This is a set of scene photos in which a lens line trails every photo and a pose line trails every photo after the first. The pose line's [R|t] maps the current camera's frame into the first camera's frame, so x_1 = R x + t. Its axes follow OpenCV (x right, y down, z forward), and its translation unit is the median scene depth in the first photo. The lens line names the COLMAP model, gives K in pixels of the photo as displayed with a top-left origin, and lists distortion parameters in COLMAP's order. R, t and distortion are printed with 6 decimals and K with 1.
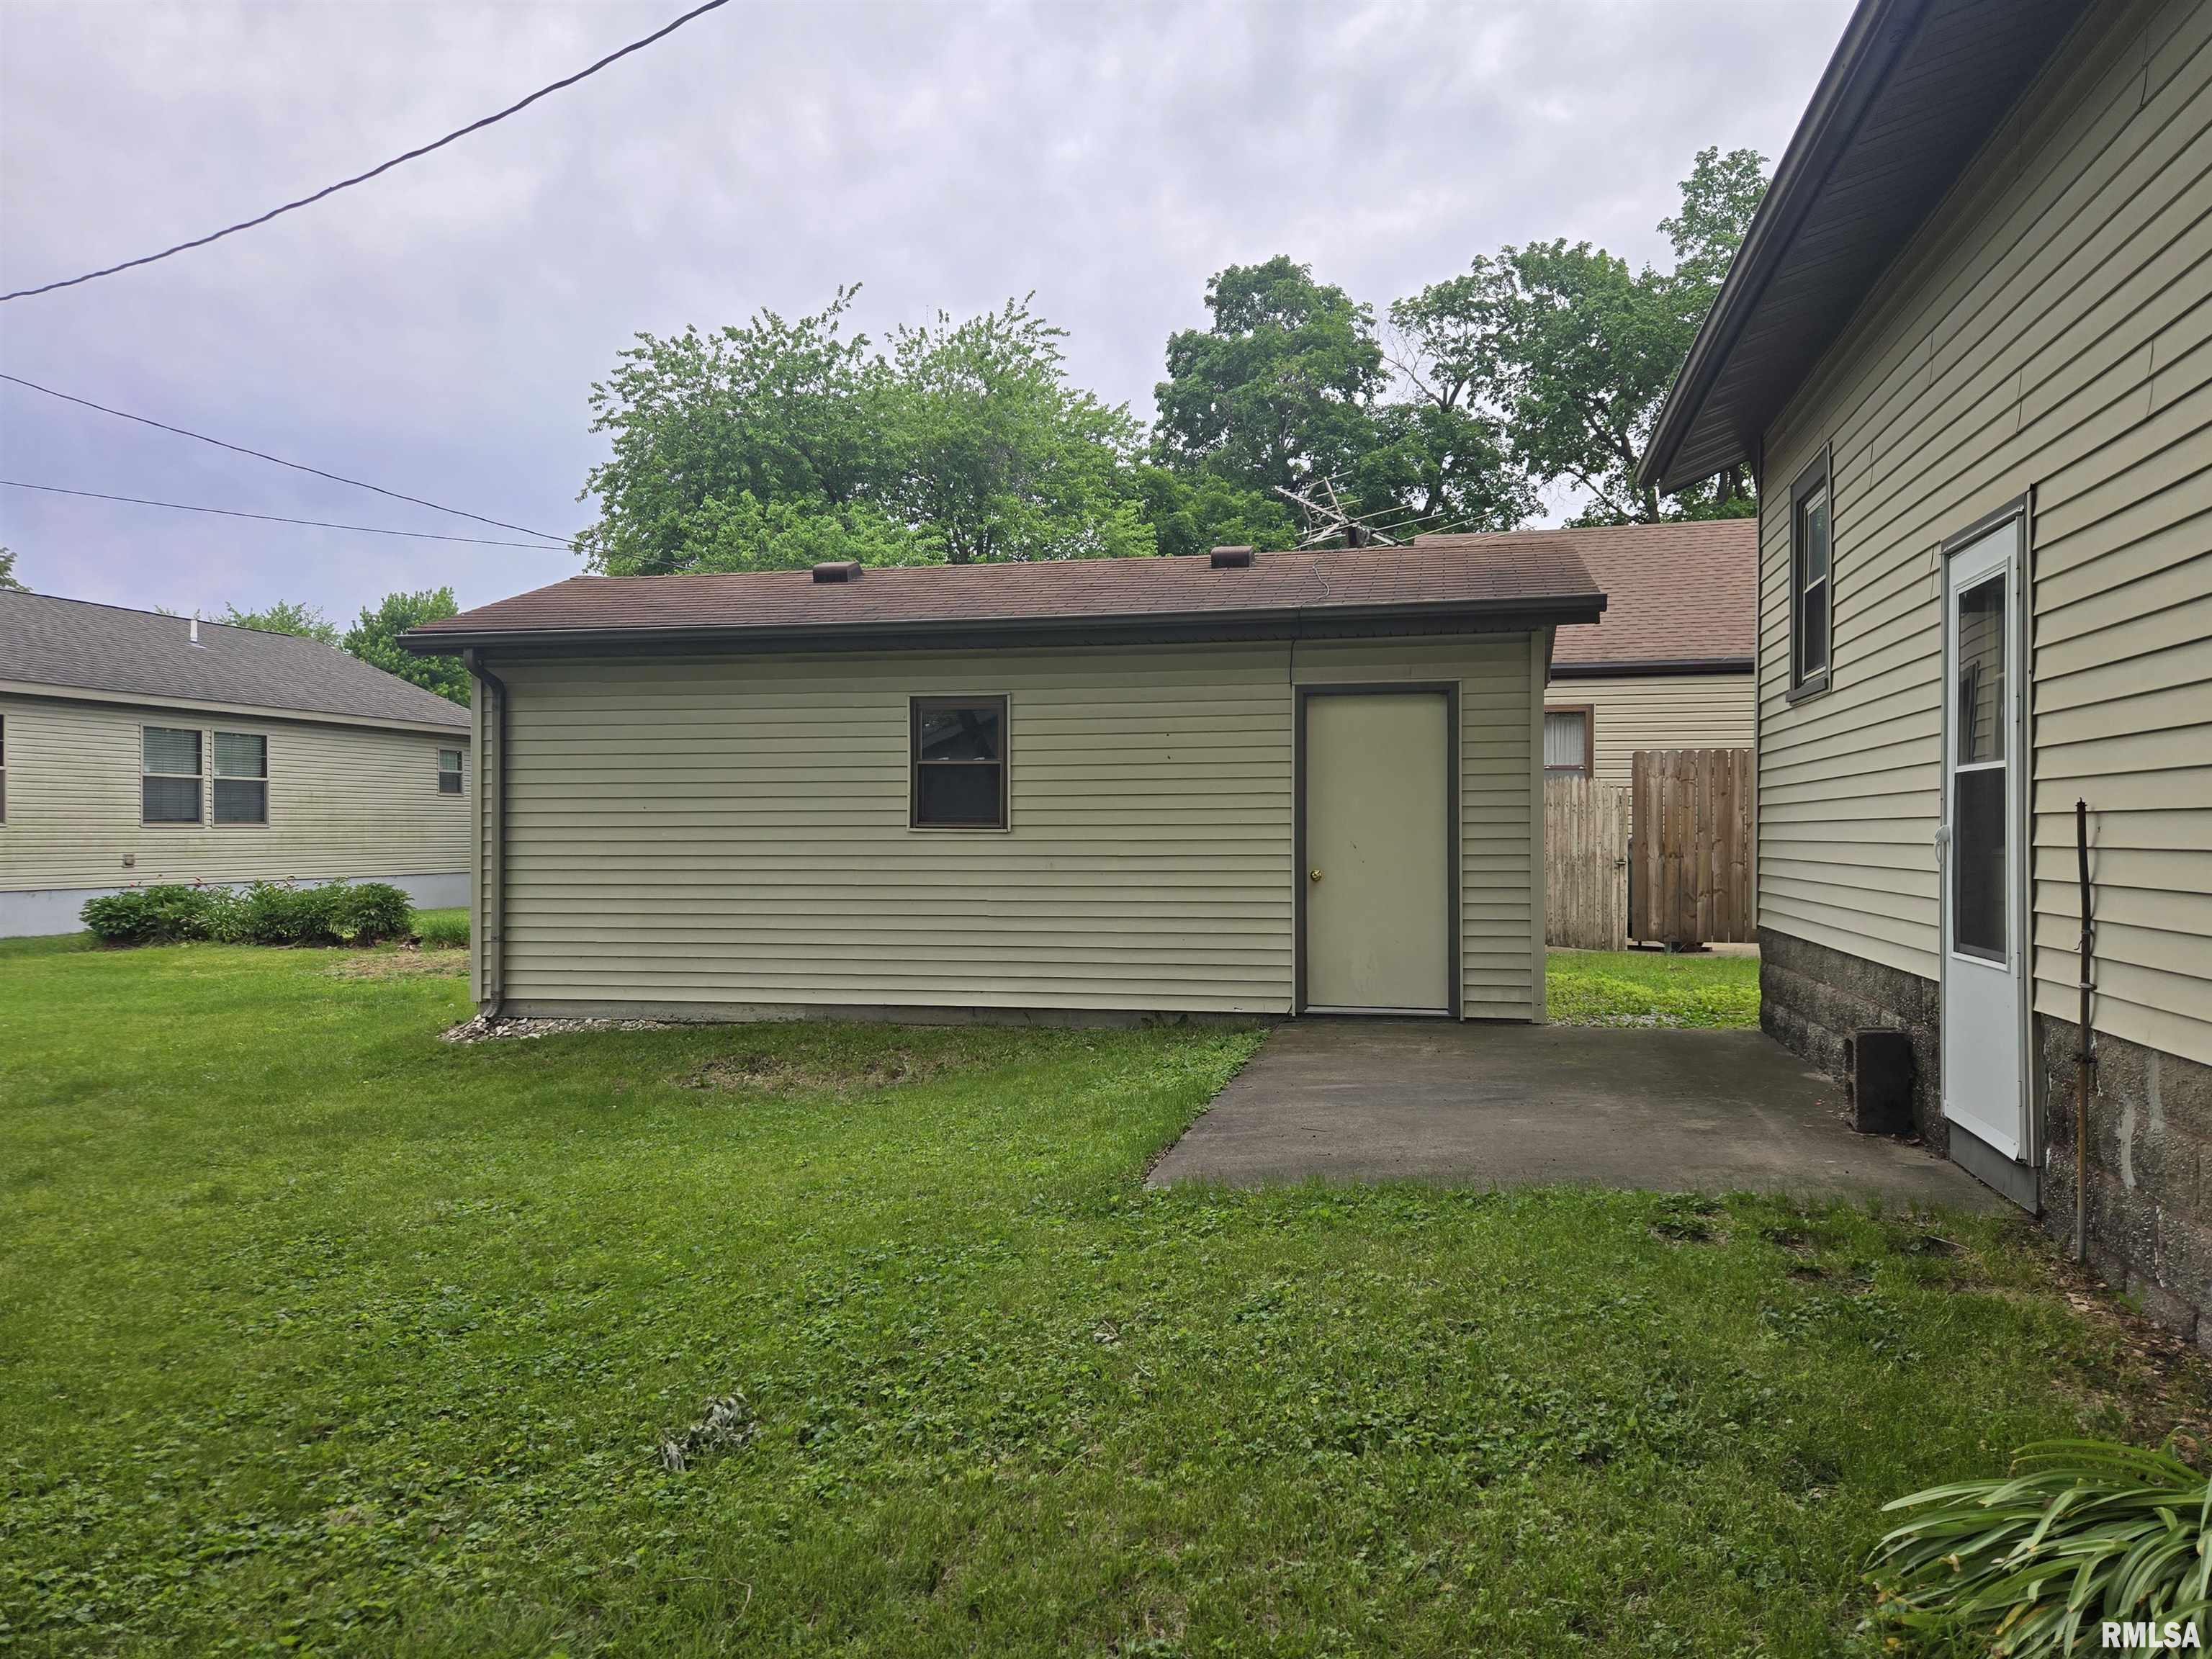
lens RADIAL K [[1544.4, 0, 1106.0], [0, 1544.4, 829.5], [0, 0, 1]] dist [0.000732, -0.000372]
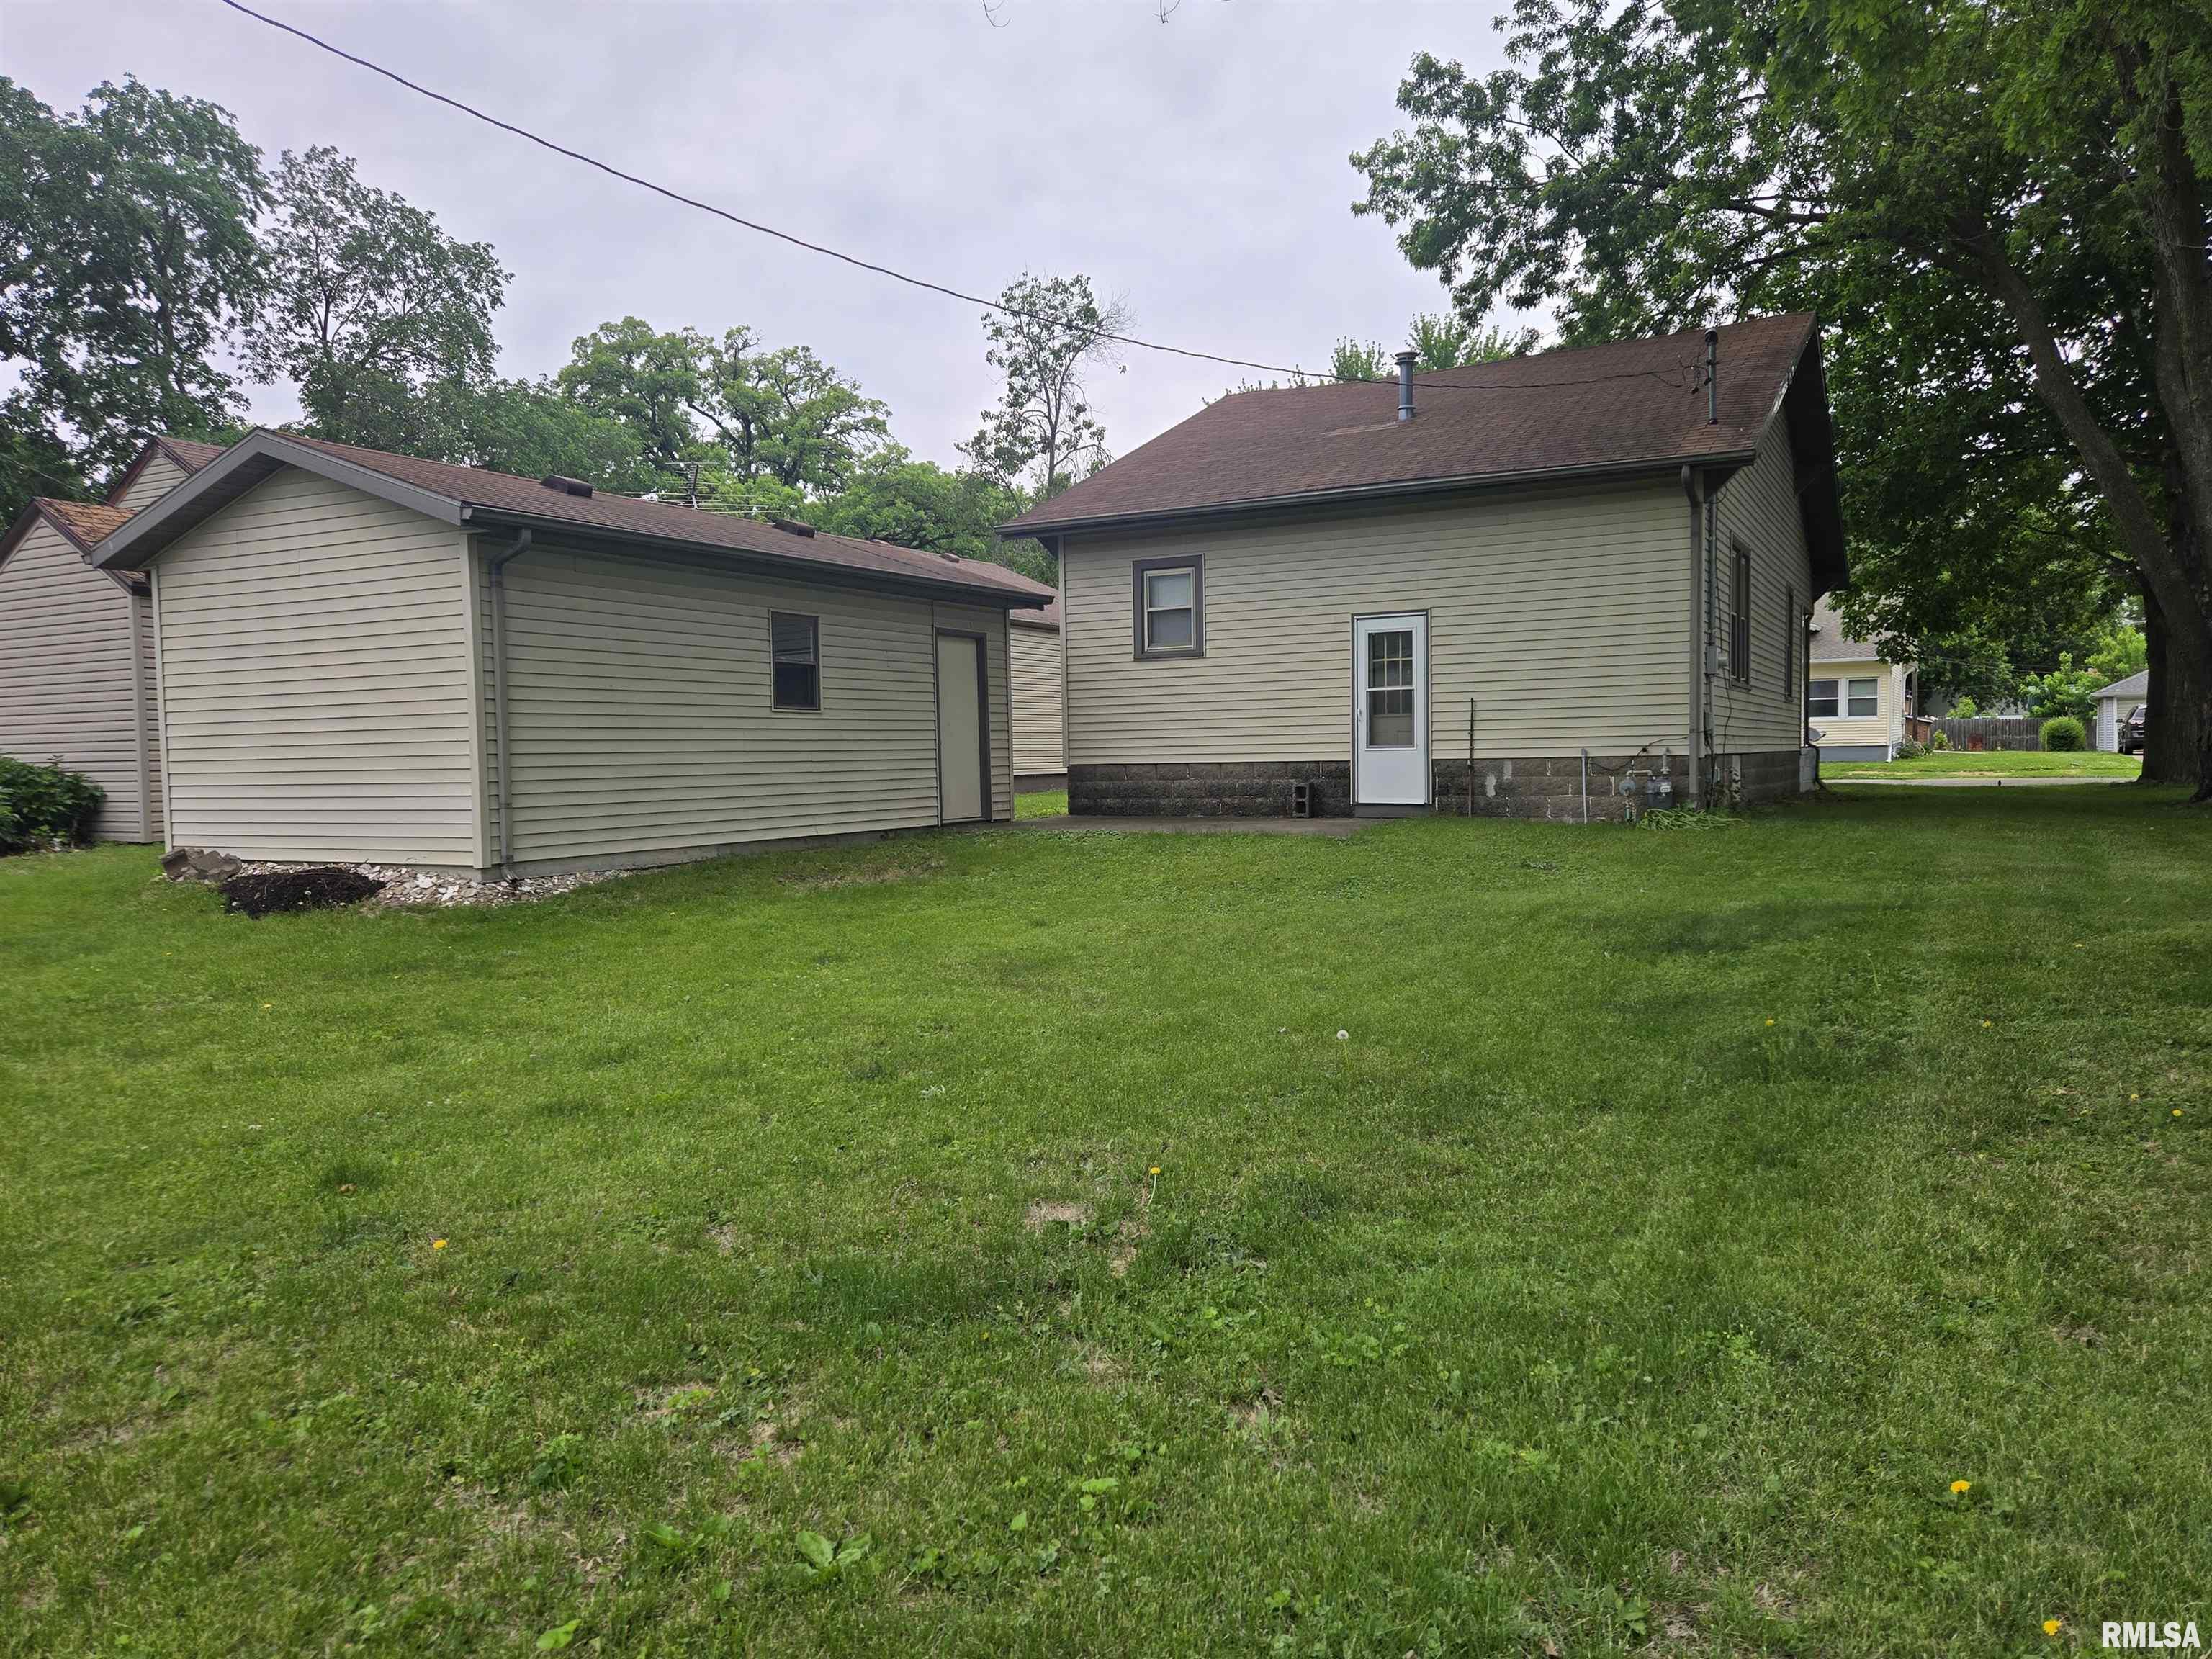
lens RADIAL K [[1544.4, 0, 1106.0], [0, 1544.4, 829.5], [0, 0, 1]] dist [0.000732, -0.000372]
pose [[0.262588, -0.050096, 0.963607, -1.380028], [0.016148, 0.998740, 0.047522, 0.045977], [-0.964773, 0.003082, 0.263066, 0.366509]]
